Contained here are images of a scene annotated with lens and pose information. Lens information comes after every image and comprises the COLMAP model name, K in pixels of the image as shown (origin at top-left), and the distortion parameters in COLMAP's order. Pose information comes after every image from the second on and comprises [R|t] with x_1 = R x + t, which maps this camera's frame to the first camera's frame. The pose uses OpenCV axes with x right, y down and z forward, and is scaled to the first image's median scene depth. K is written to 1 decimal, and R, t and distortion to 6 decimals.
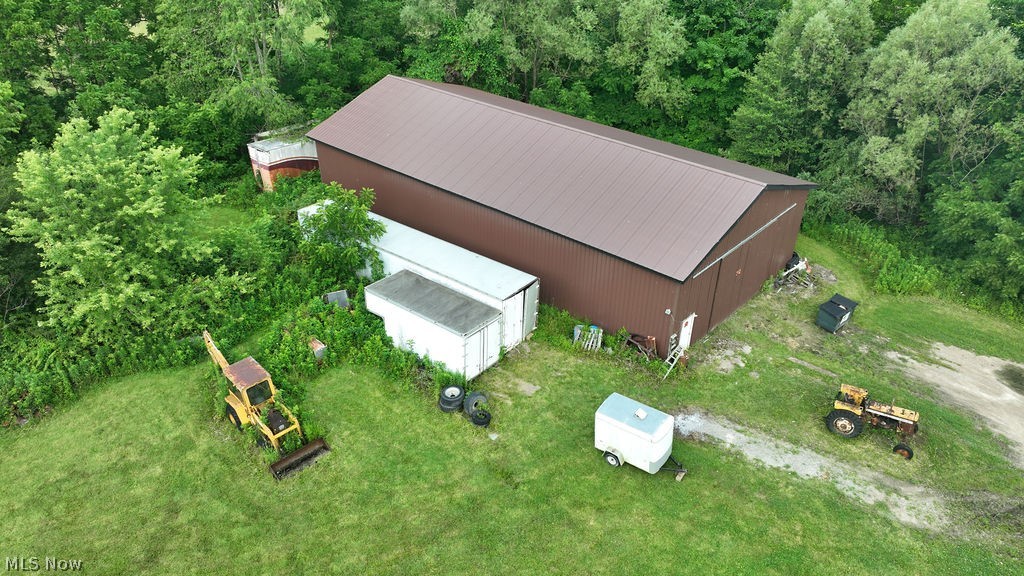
lens RADIAL K [[721.1, 0, 515.2], [0, 721.1, 286.6], [0, 0, 1]] dist [0.003729, 0.009989]
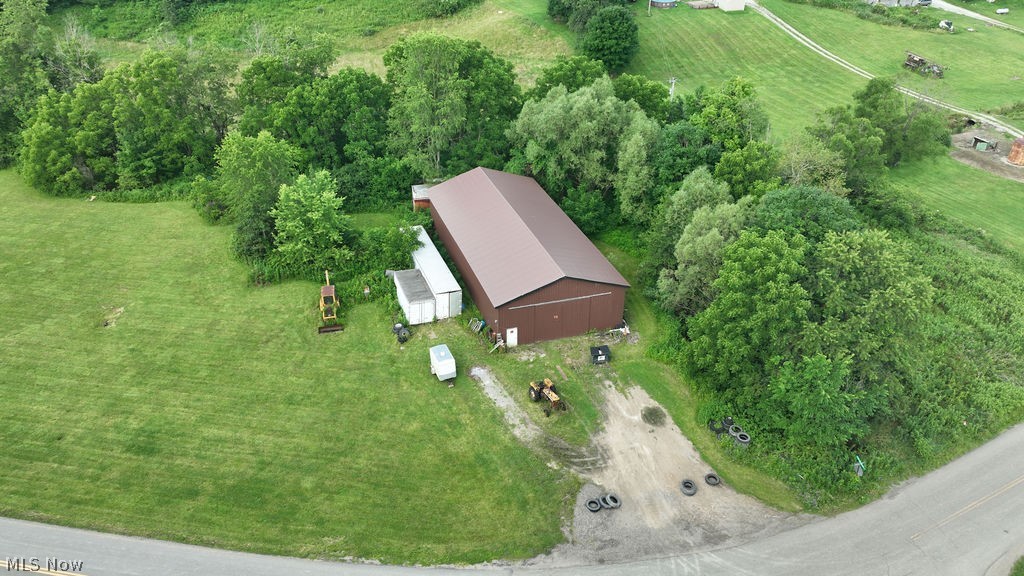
lens RADIAL K [[721.1, 0, 516.9], [0, 721.1, 285.4], [0, 0, 1]] dist [0.003729, 0.009989]
pose [[0.860880, 0.277489, -0.426481, 1.077100], [-0.281027, 0.958060, 0.056088, -0.189438], [0.424158, 0.071568, 0.902756, -0.822157]]
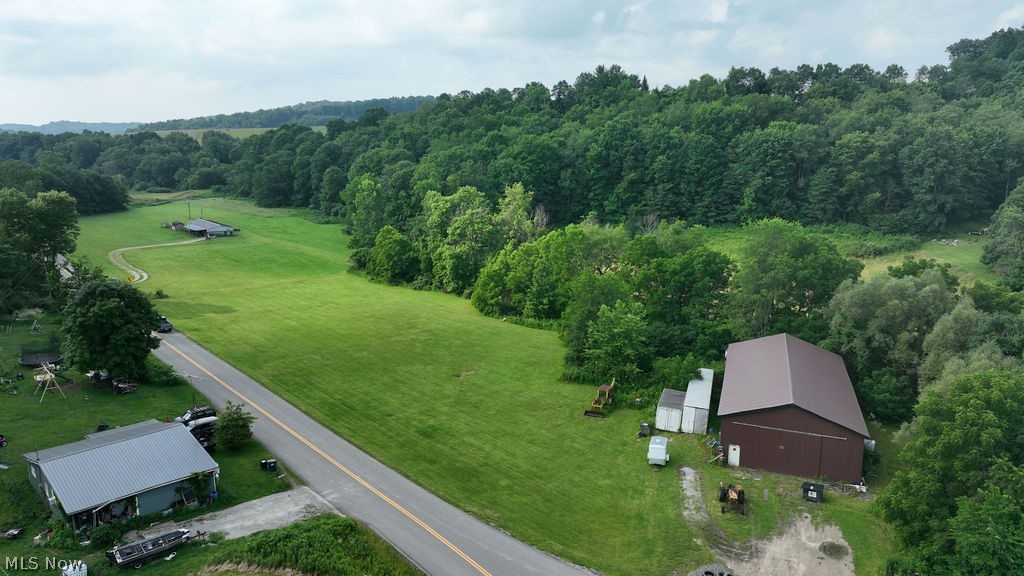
lens RADIAL K [[721.1, 0, 515.3], [0, 721.1, 293.5], [0, 0, 1]] dist [0.003729, 0.009989]
pose [[0.354646, 0.193980, -0.914657, 1.848059], [-0.513404, 0.857976, -0.017107, 0.026978], [0.781436, 0.475656, 0.403868, -0.558148]]
